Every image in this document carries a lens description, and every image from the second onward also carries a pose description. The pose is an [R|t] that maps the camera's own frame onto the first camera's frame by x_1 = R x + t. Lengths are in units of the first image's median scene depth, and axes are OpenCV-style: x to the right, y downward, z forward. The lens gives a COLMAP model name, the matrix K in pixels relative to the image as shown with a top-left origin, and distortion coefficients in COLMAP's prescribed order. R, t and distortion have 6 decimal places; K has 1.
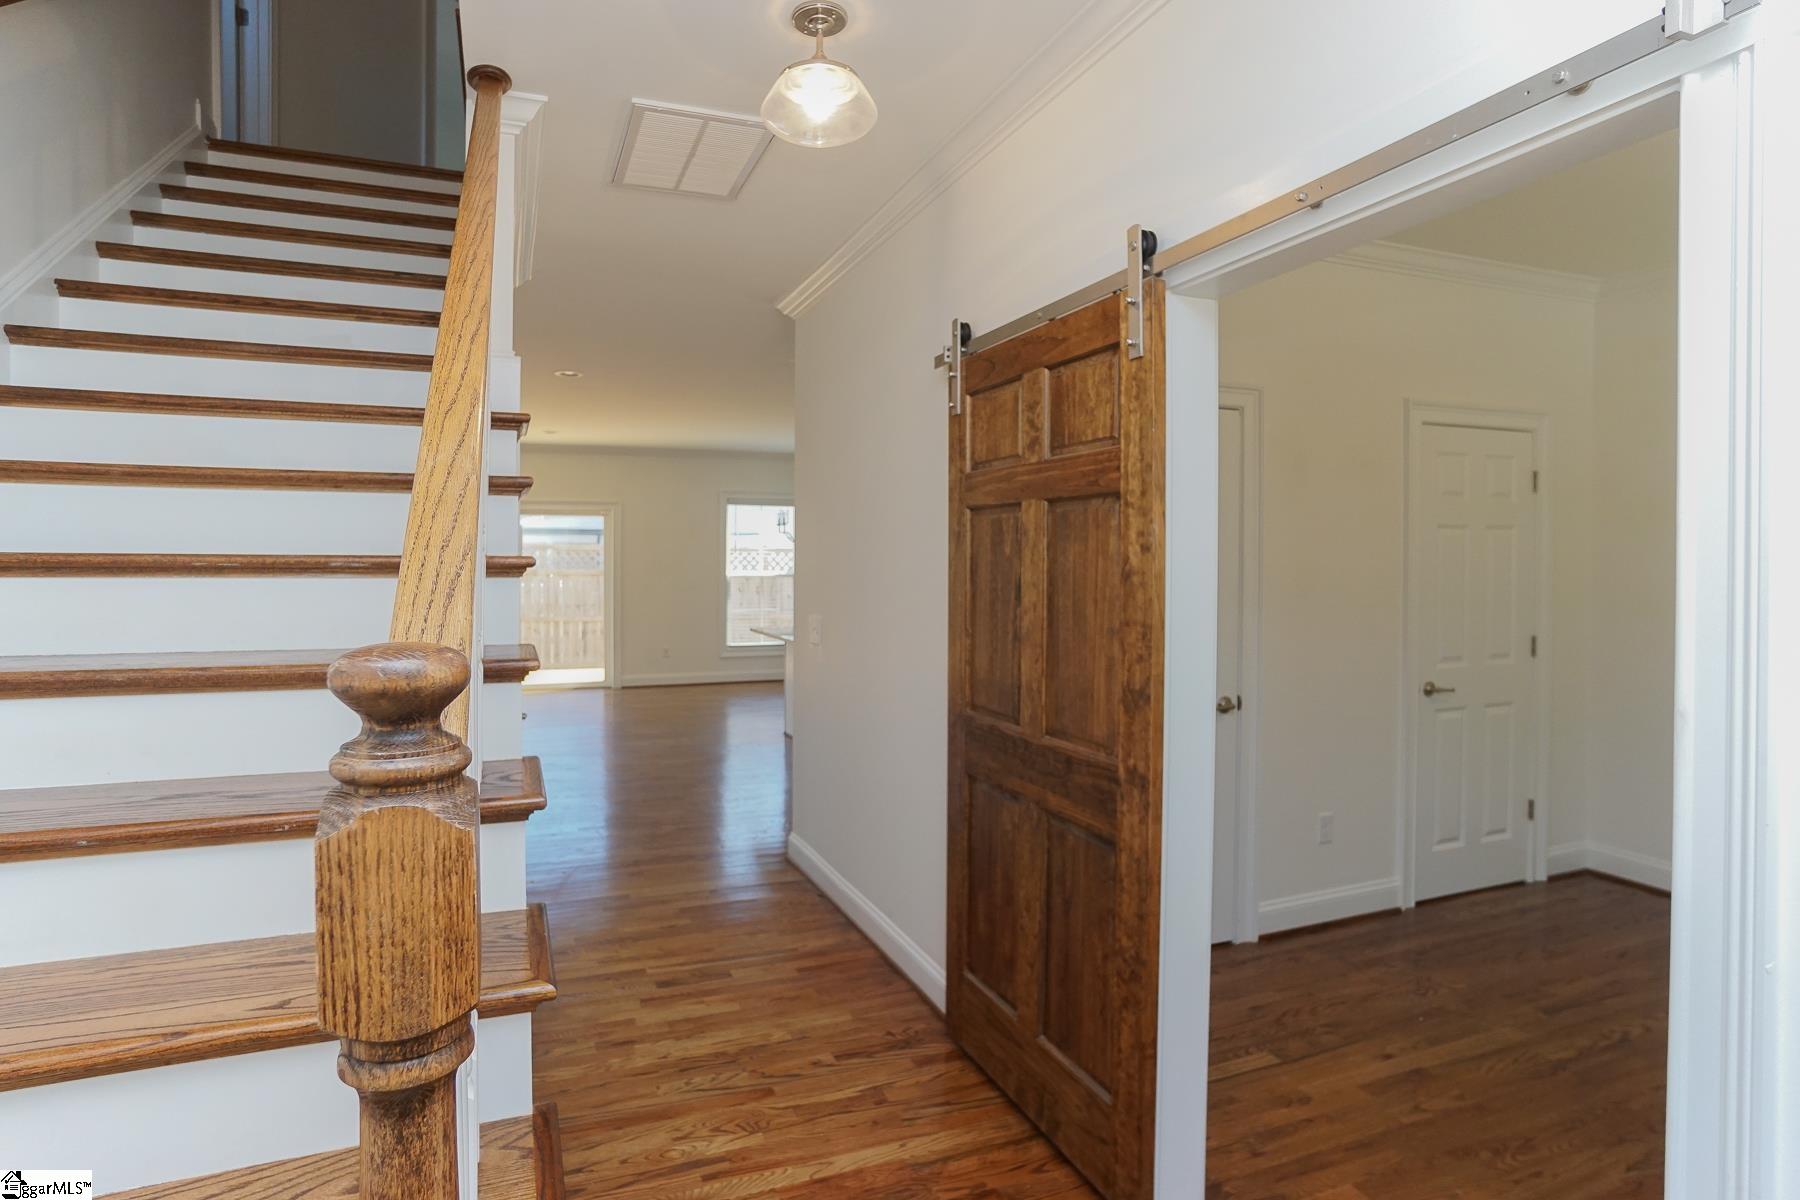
lens RADIAL K [[866.3, 0, 897.0], [0, 866.3, 586.3], [0, 0, 1]] dist [-0.025892, 0.000641]
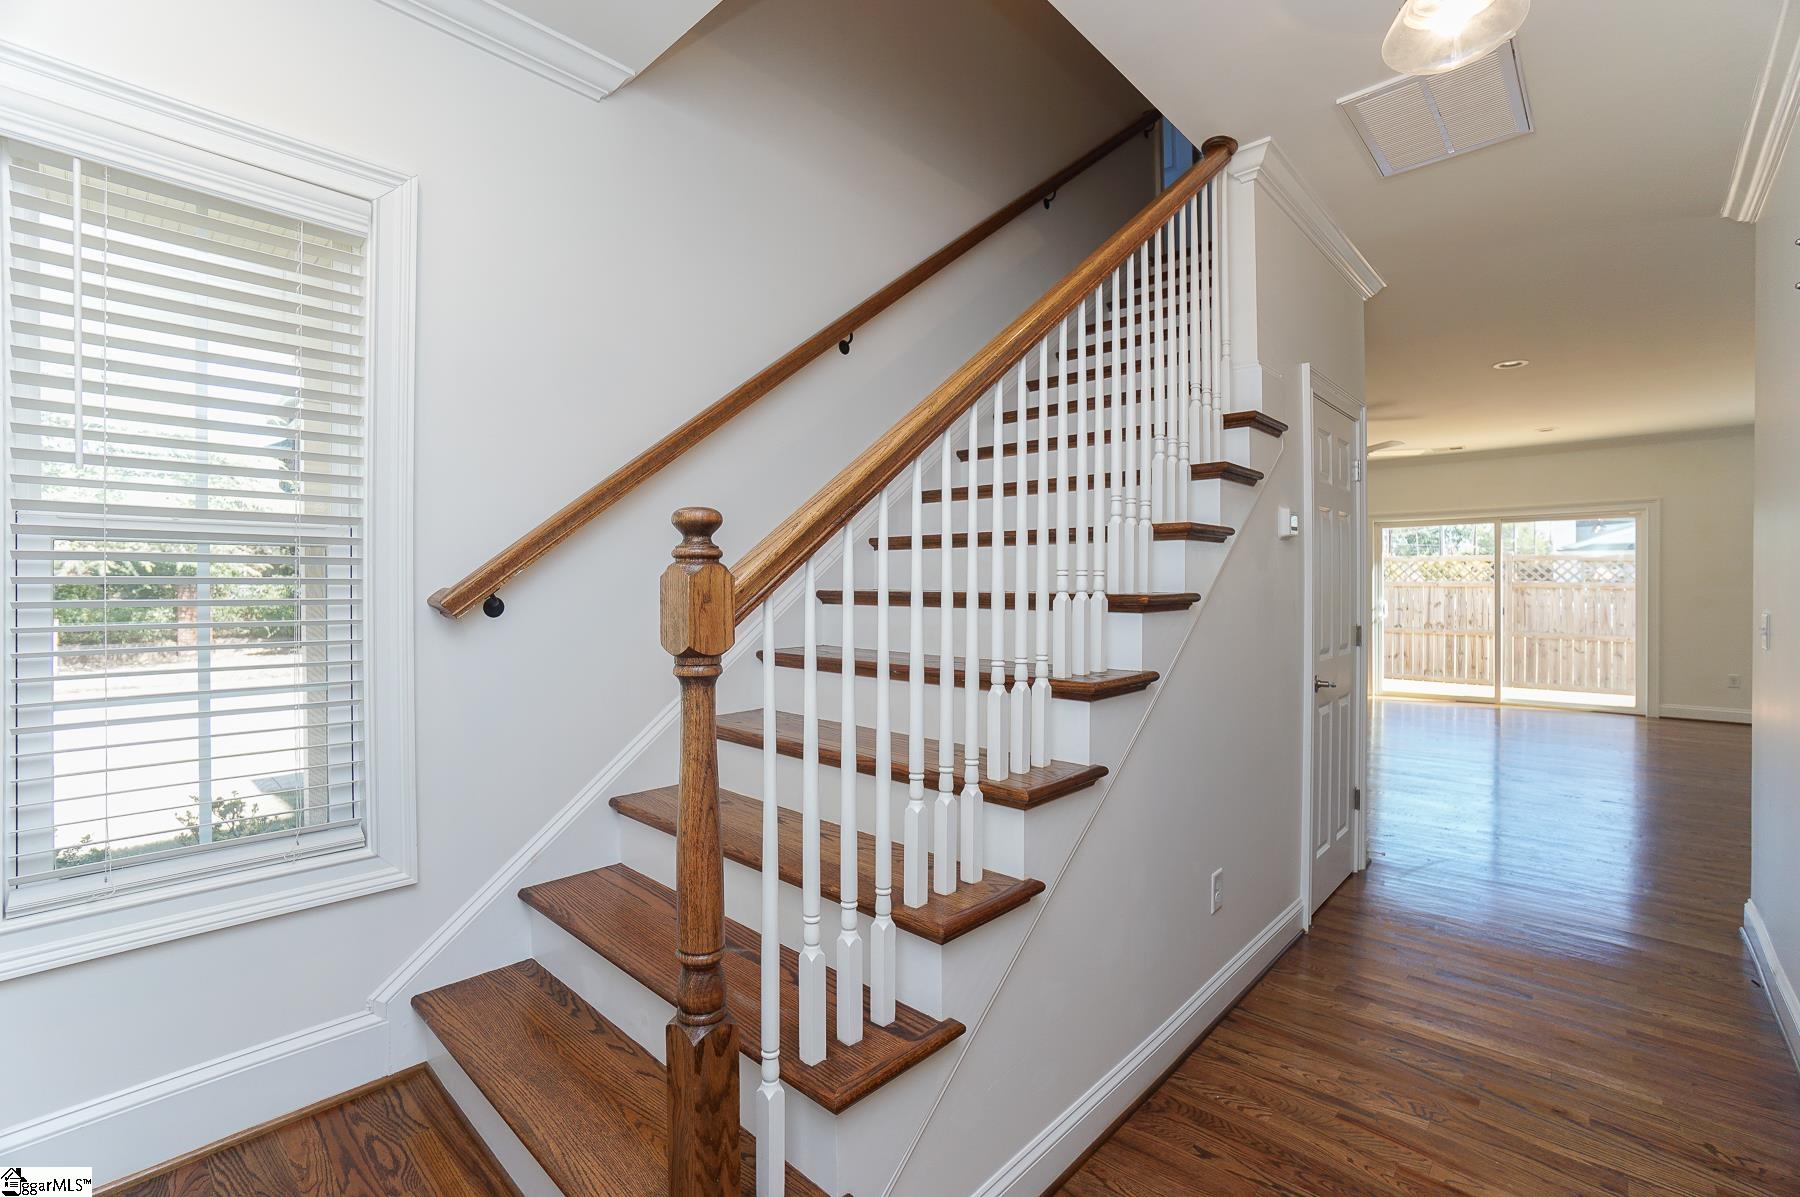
lens RADIAL K [[793.3, 0, 910.6], [0, 793.3, 592.6], [0, 0, 1]] dist [-0.036852, 0.005335]
pose [[0.446613, 0.007549, -0.894695, 0.312956], [-0.014582, 0.999893, 0.001158, 0.054239], [0.894608, 0.012529, 0.446675, 0.088933]]
